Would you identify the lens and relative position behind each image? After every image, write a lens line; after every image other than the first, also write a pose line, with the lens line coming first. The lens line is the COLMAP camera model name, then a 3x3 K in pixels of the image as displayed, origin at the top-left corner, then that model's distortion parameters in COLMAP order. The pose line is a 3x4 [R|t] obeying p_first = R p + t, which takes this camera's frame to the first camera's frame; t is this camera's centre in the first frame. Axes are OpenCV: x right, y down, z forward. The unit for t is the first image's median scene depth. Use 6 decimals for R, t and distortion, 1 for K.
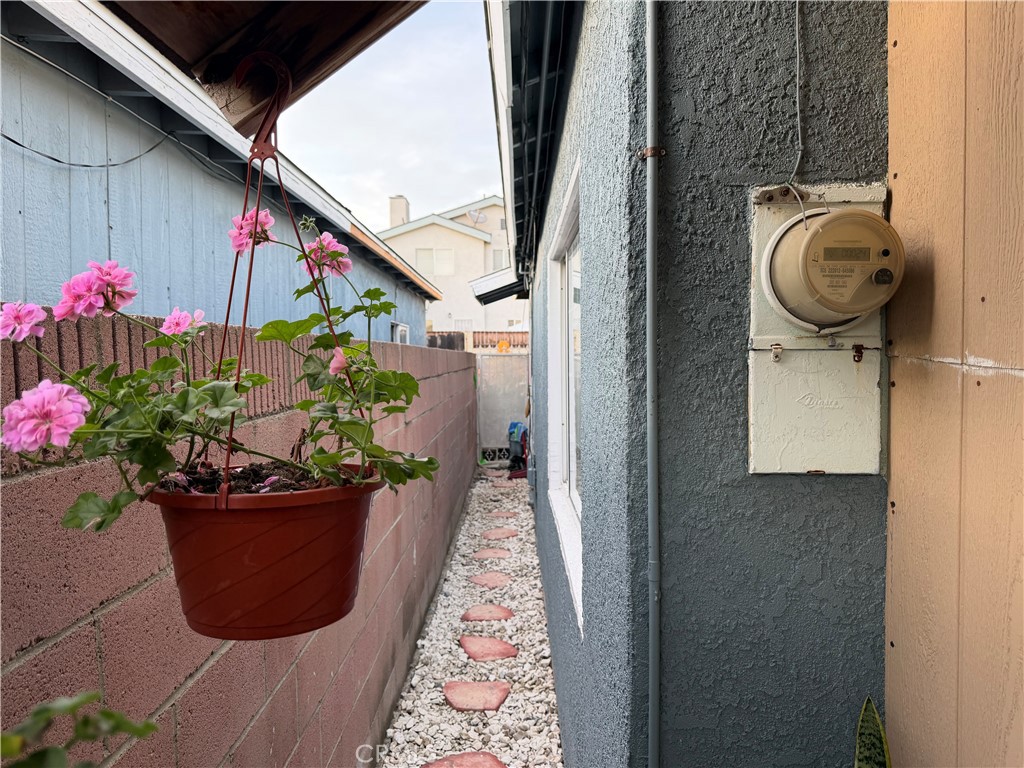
lens RADIAL K [[718.9, 0, 514.3], [0, 718.9, 386.7], [0, 0, 1]] dist [0.081148, -0.101698]
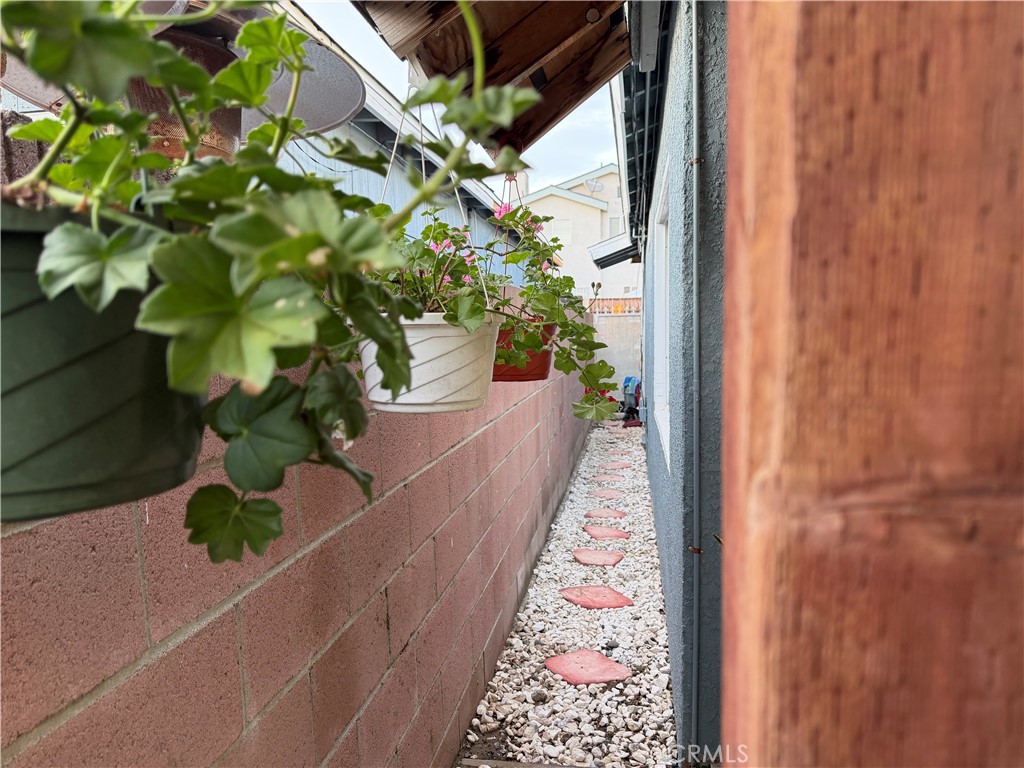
lens RADIAL K [[718.9, 0, 514.3], [0, 718.9, 386.7], [0, 0, 1]] dist [0.081148, -0.101698]
pose [[0.987180, -0.000336, -0.159608, 0.007187], [0.006719, 0.999199, 0.039452, 0.054158], [0.159467, -0.040019, 0.986392, -0.280431]]
